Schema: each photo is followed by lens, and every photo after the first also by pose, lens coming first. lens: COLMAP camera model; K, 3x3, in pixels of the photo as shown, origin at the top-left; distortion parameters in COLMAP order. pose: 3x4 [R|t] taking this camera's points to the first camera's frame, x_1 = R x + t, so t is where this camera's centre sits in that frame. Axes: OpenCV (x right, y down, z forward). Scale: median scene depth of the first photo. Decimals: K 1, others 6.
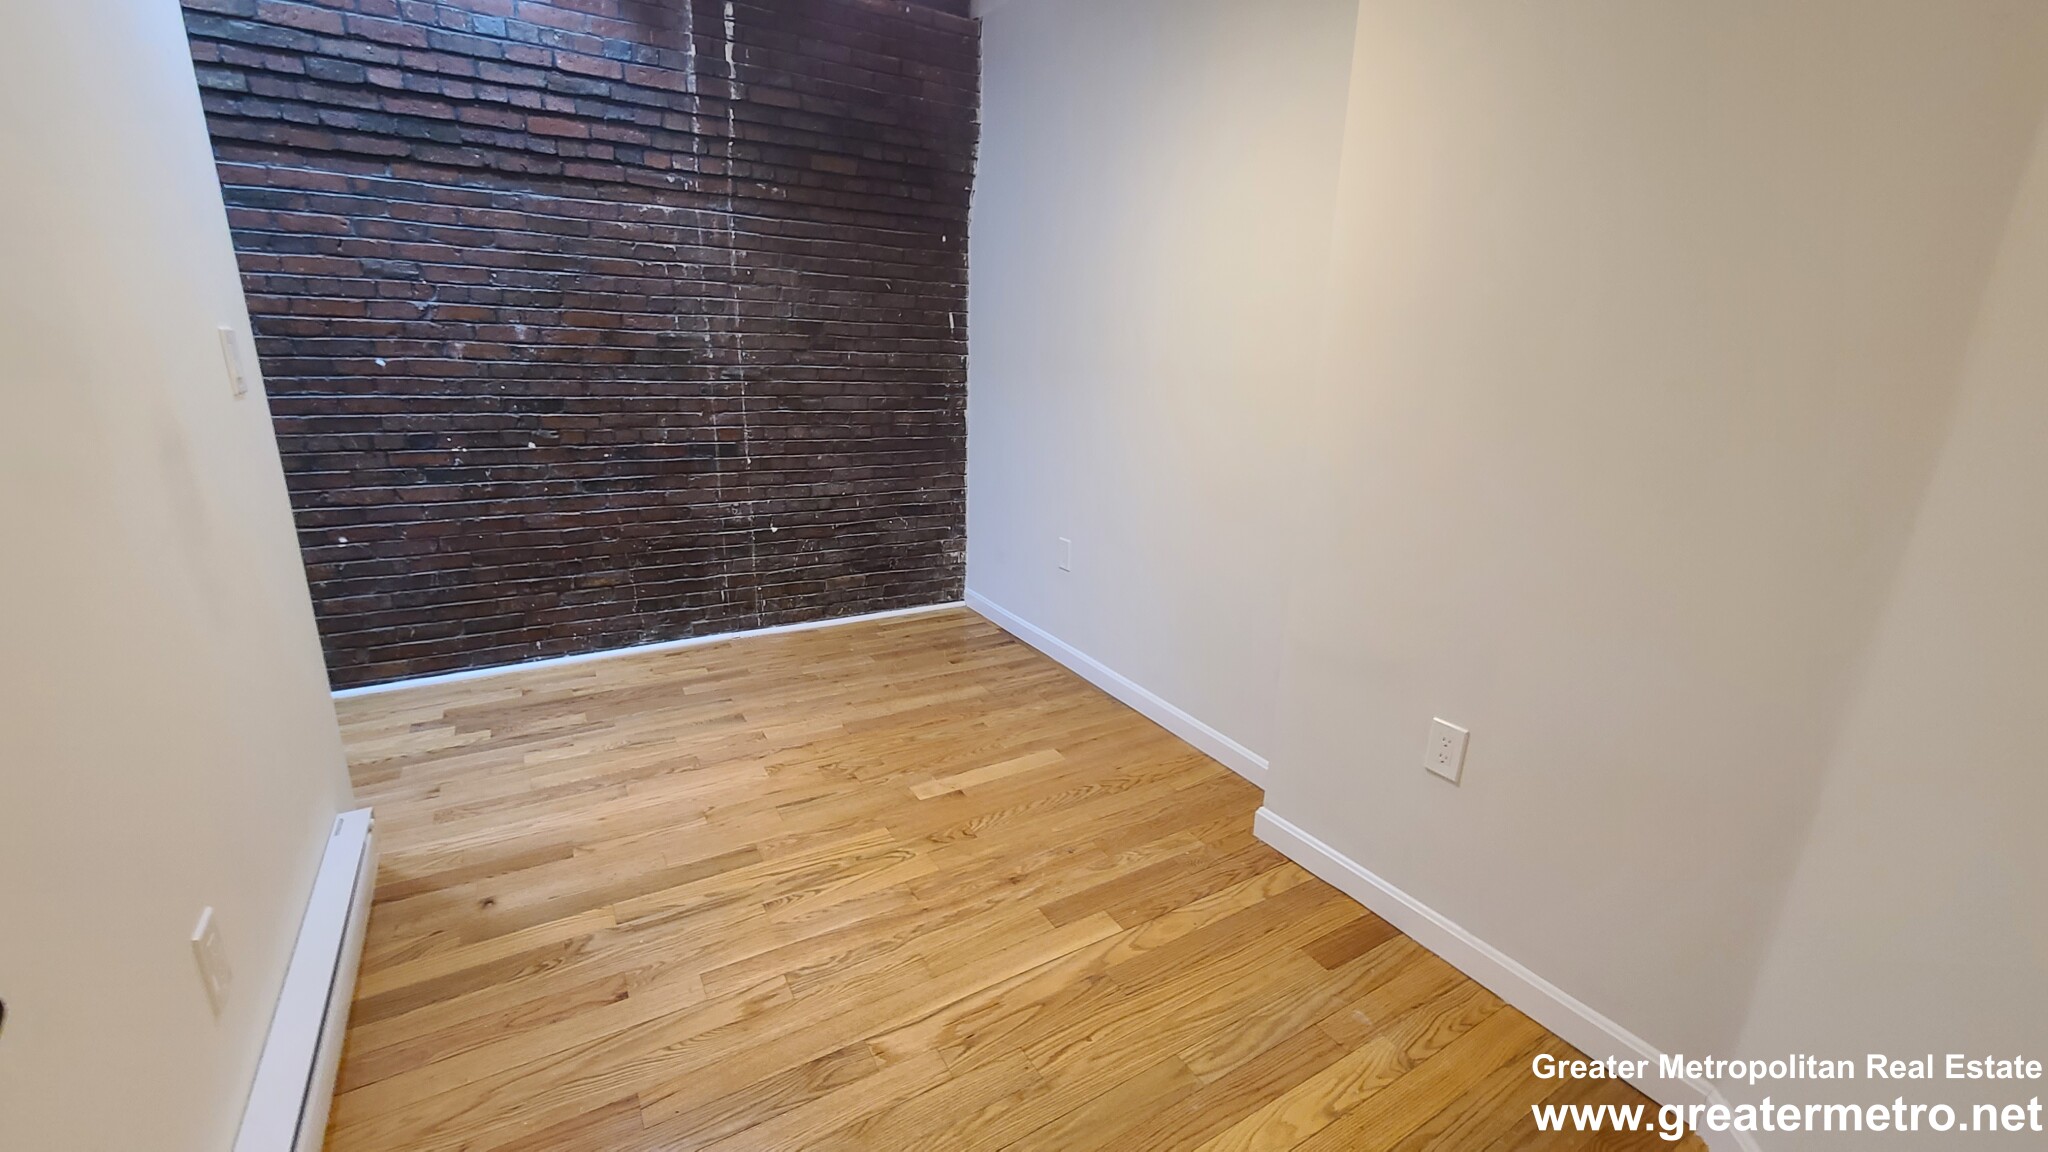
lens RADIAL K [[835.4, 0, 1037.5], [0, 835.4, 587.1], [0, 0, 1]] dist [-0.003346, -0.000484]
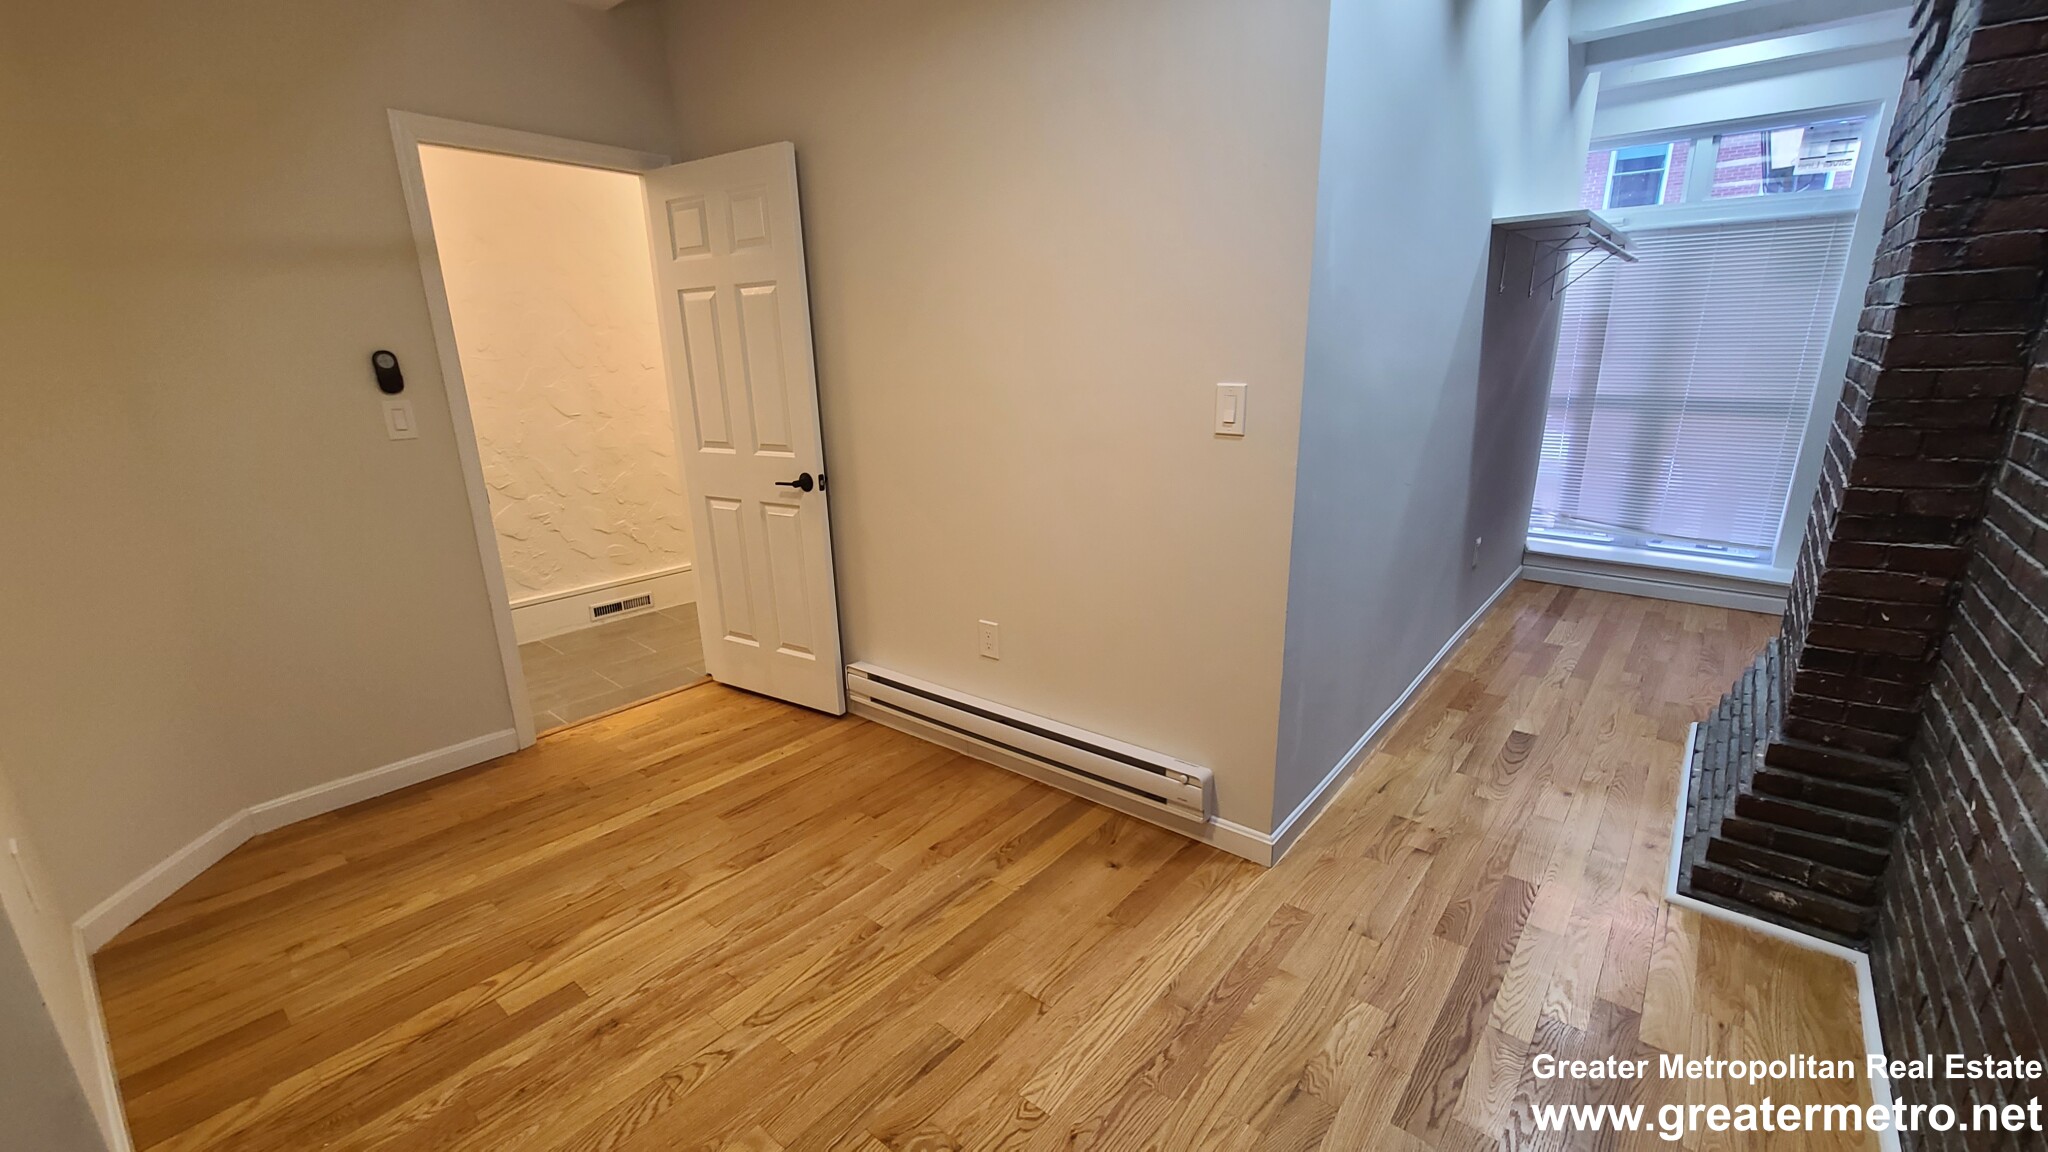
lens RADIAL K [[835.4, 0, 1037.5], [0, 835.4, 587.1], [0, 0, 1]] dist [-0.003346, -0.000484]
pose [[-0.941285, 0.081529, -0.327621, -0.199346], [-0.104983, 0.851612, 0.513552, -0.526880], [0.320876, 0.517793, -0.793051, 1.634013]]
